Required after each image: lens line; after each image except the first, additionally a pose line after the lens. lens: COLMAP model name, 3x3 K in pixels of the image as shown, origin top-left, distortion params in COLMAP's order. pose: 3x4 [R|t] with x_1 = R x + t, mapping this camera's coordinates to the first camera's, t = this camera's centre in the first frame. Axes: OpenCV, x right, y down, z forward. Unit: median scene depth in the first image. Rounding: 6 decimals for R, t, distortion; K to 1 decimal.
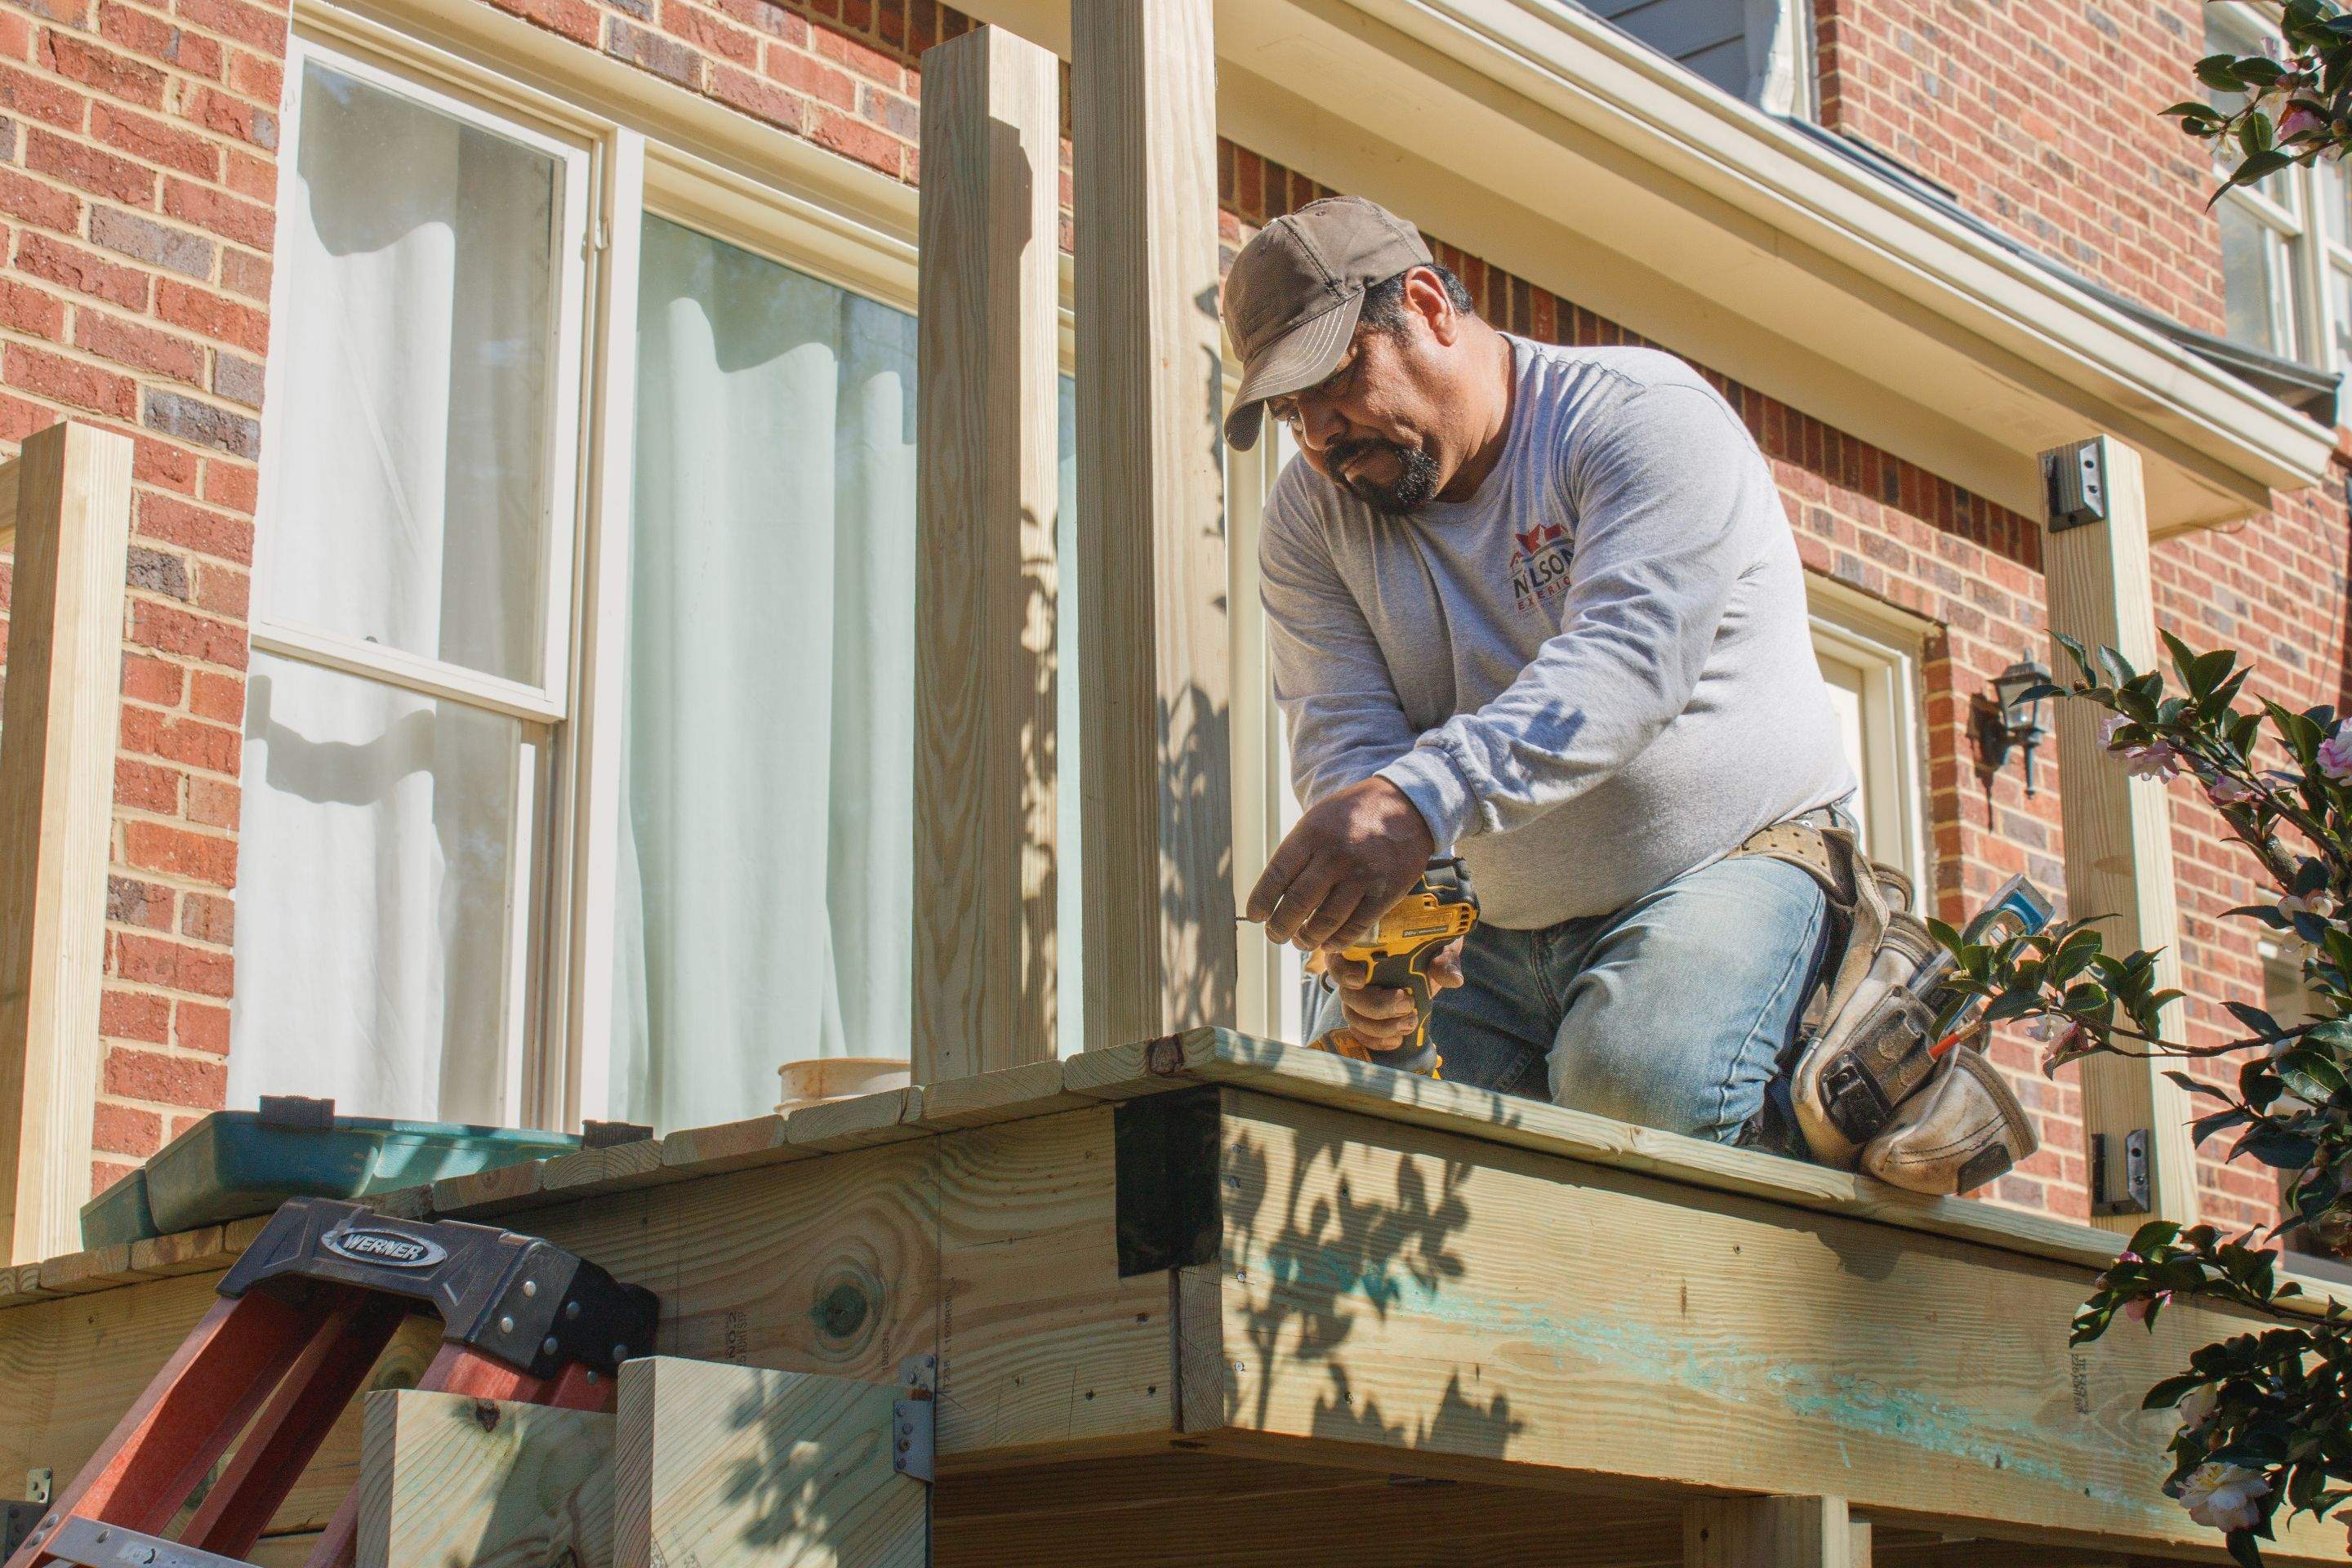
lens RADIAL K [[4079.3, 0, 1176.0], [0, 4079.3, 784.0], [0, 0, 1]] dist [-0.002518, 0.002445]
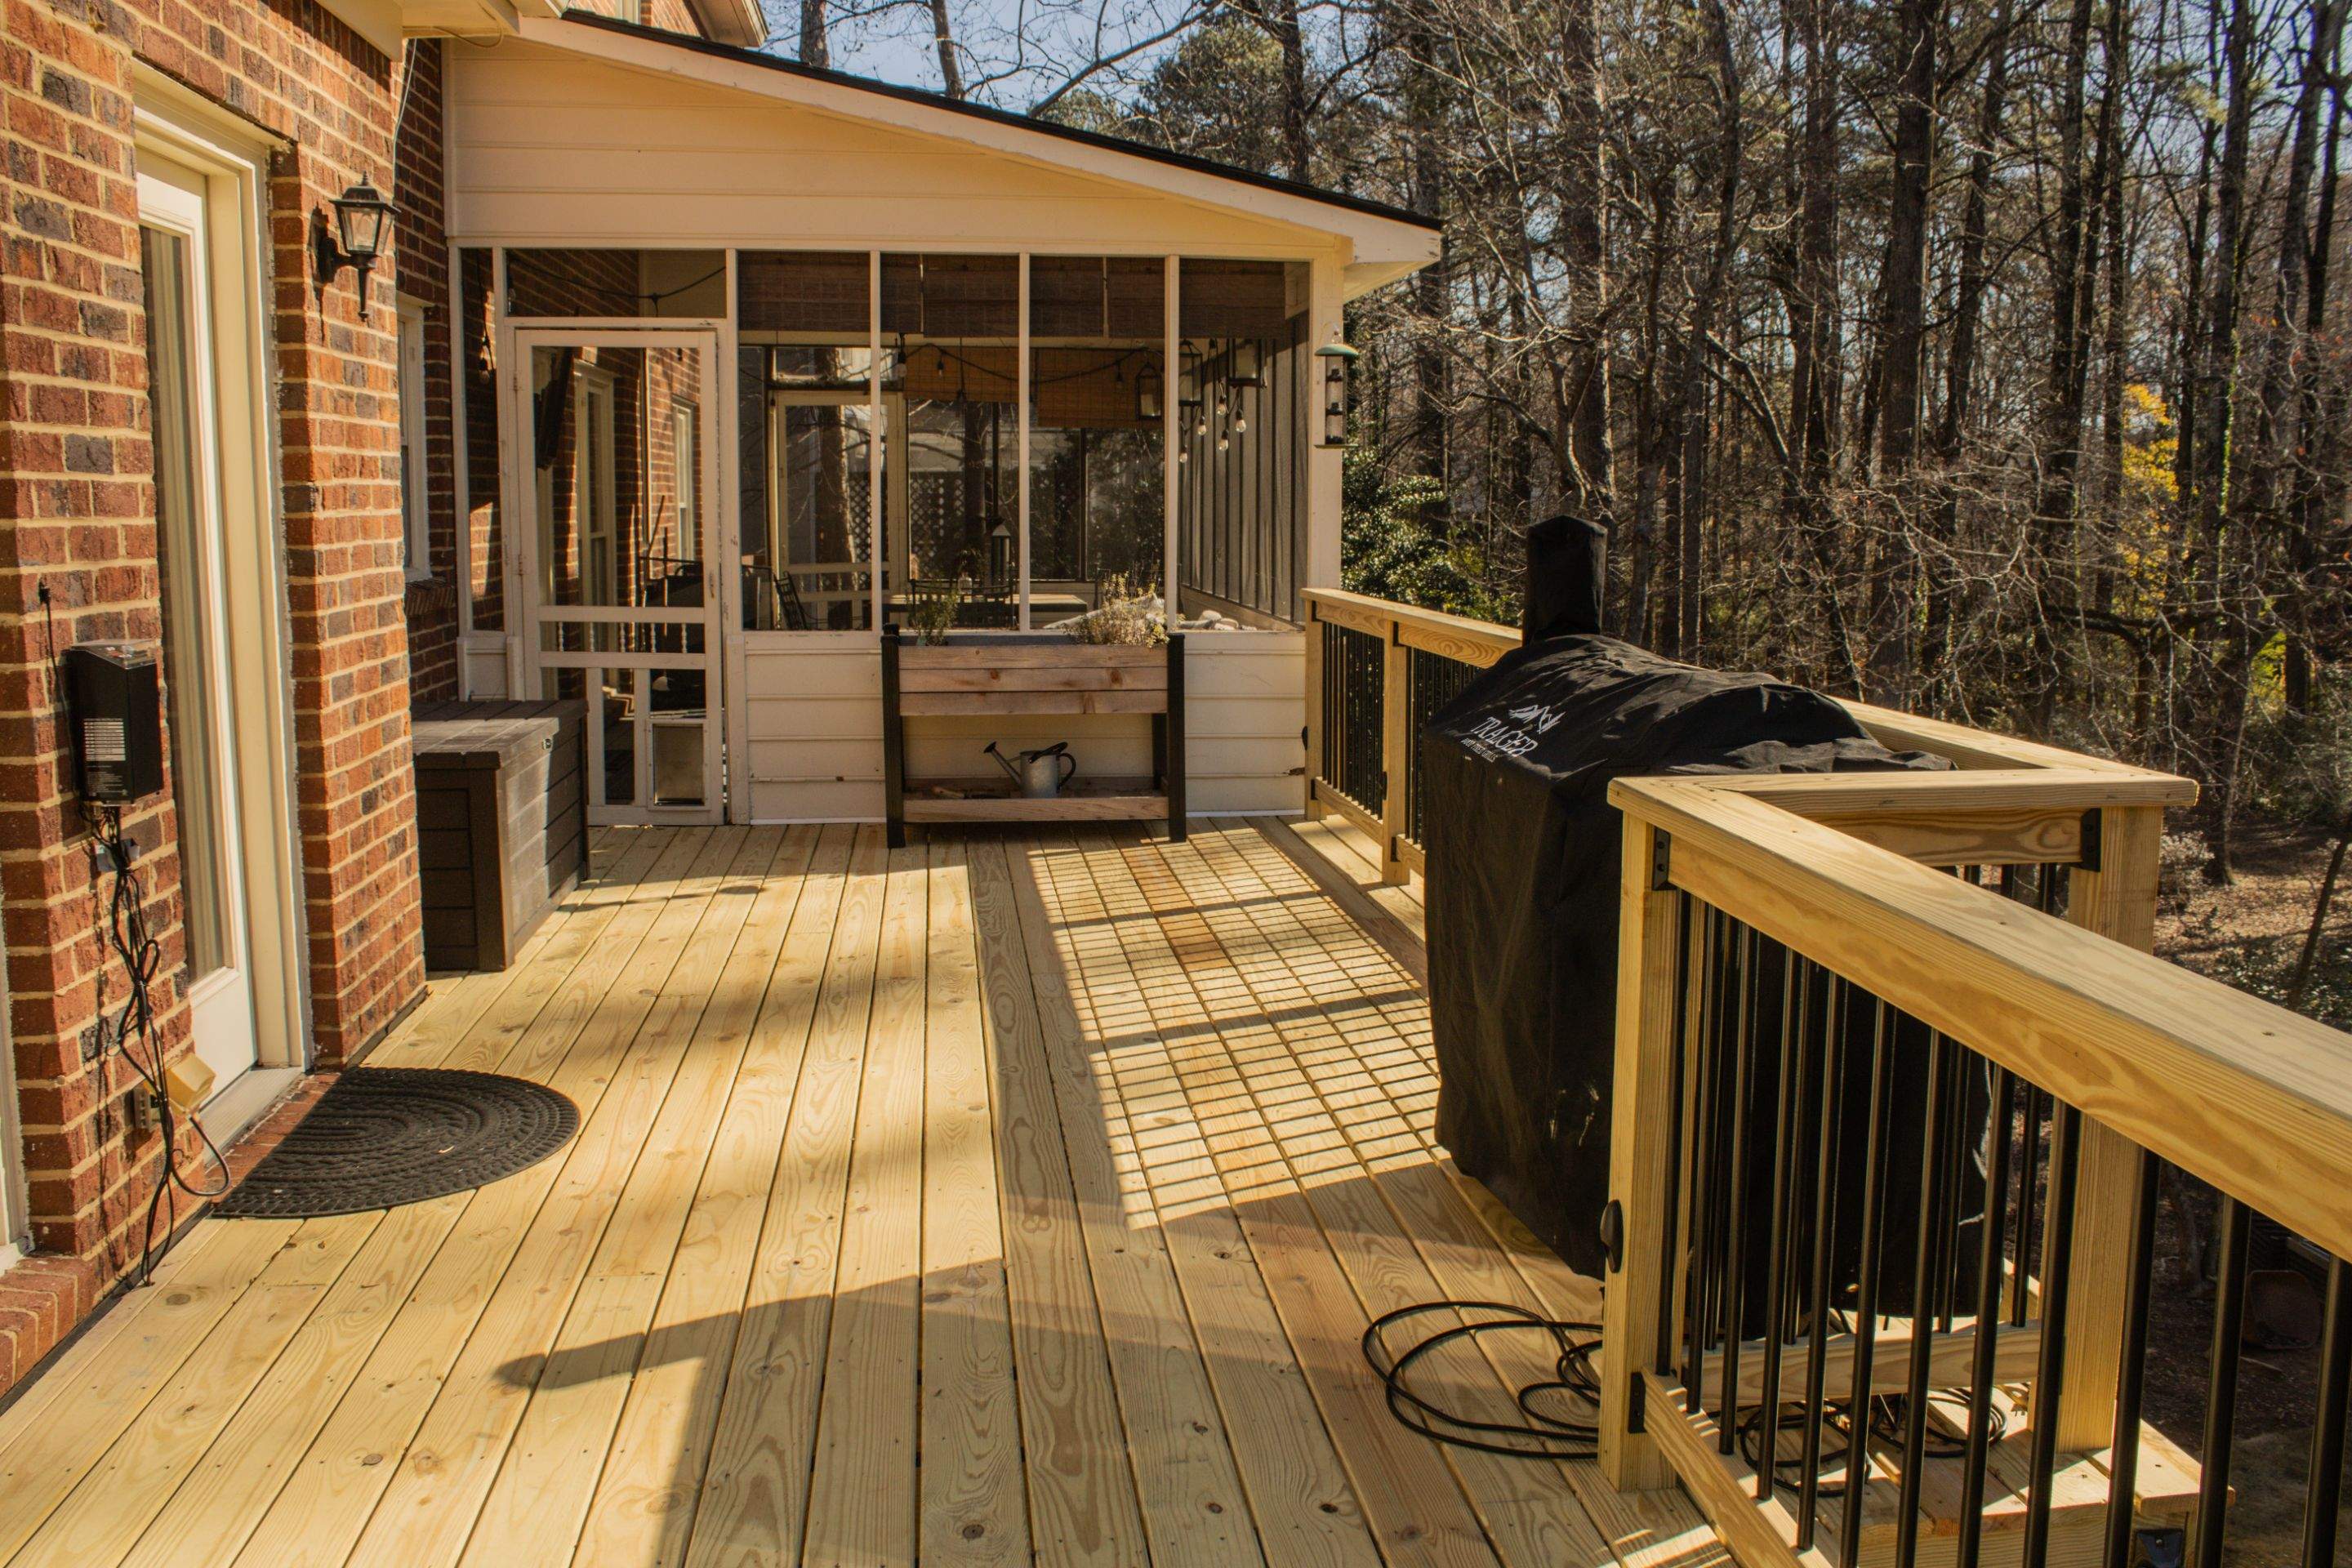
lens RADIAL K [[1953.6, 0, 1175.2], [0, 1953.6, 781.1], [0, 0, 1]] dist [-0.170843, 0.146685]
pose [[0.668614, -0.100961, 0.736724, -0.035429], [-0.203479, 0.928086, 0.311853, -0.122380], [-0.715229, -0.358417, 0.599988, 0.768596]]
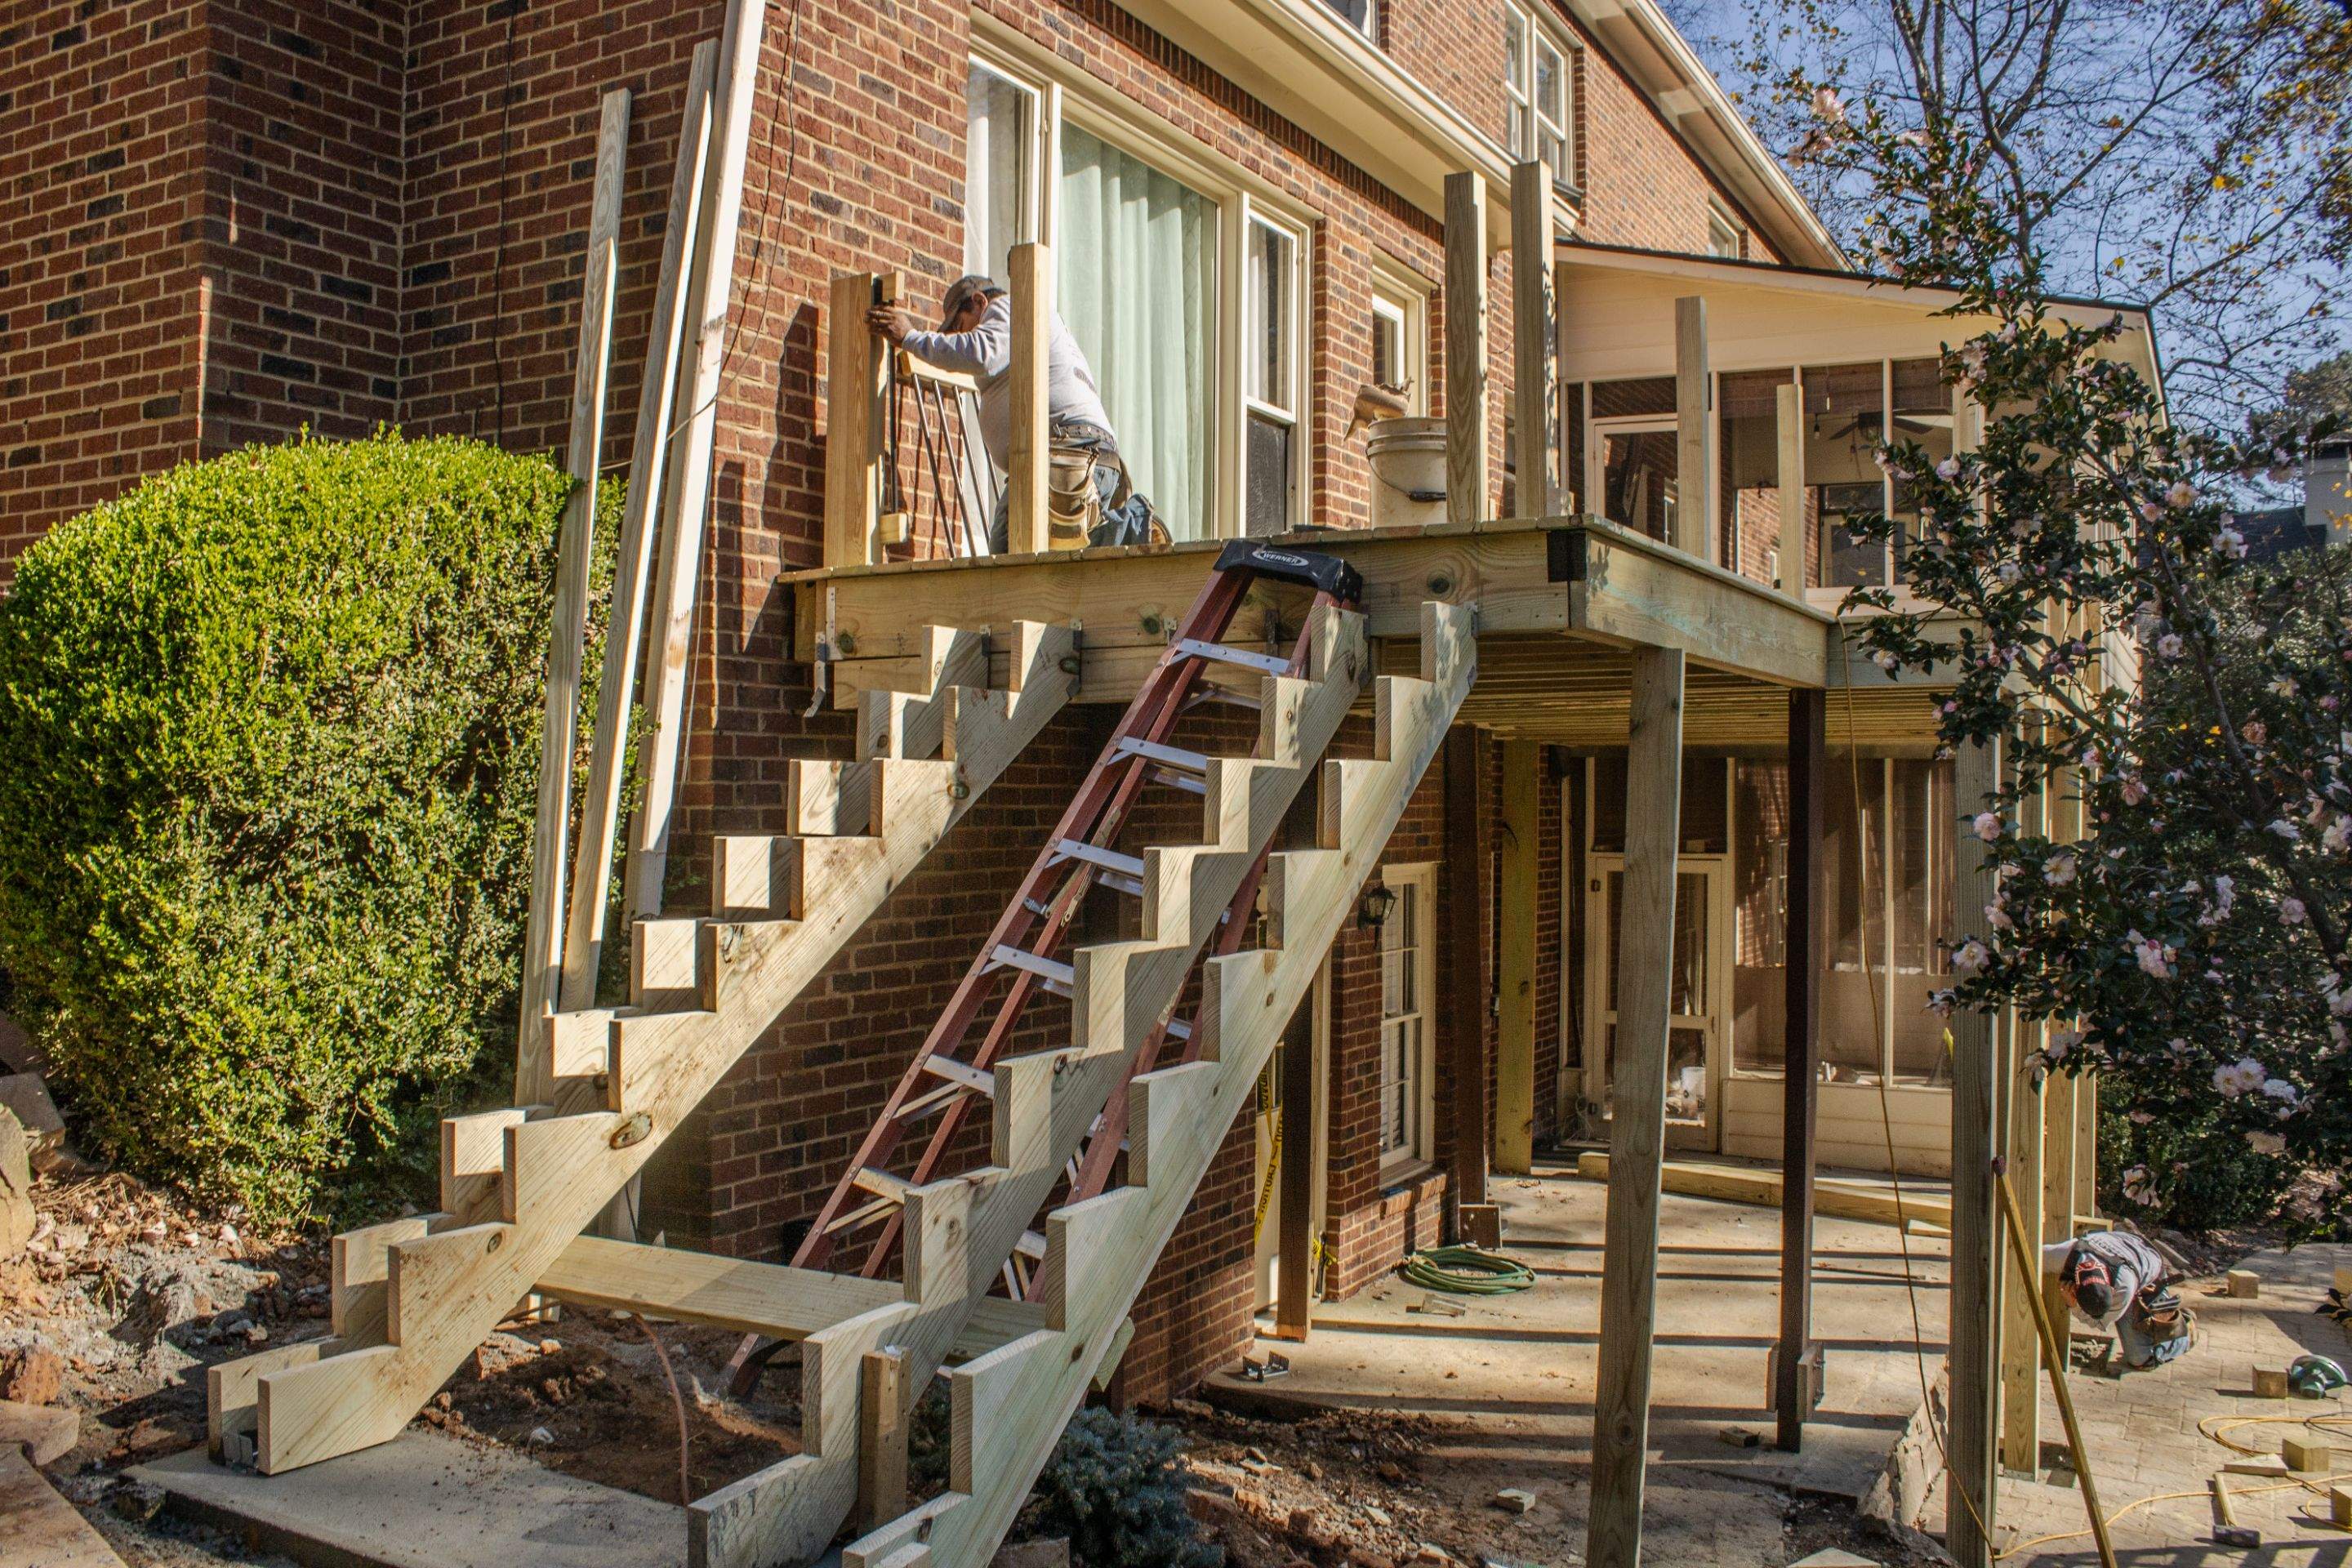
lens RADIAL K [[1953.6, 0, 1175.2], [0, 1953.6, 781.1], [0, 0, 1]] dist [-0.170843, 0.146685]
pose [[0.979931, 0.014591, 0.198803, -0.299538], [-0.065705, 0.965226, 0.253024, -0.050599], [-0.188198, -0.261008, 0.946814, -0.242104]]
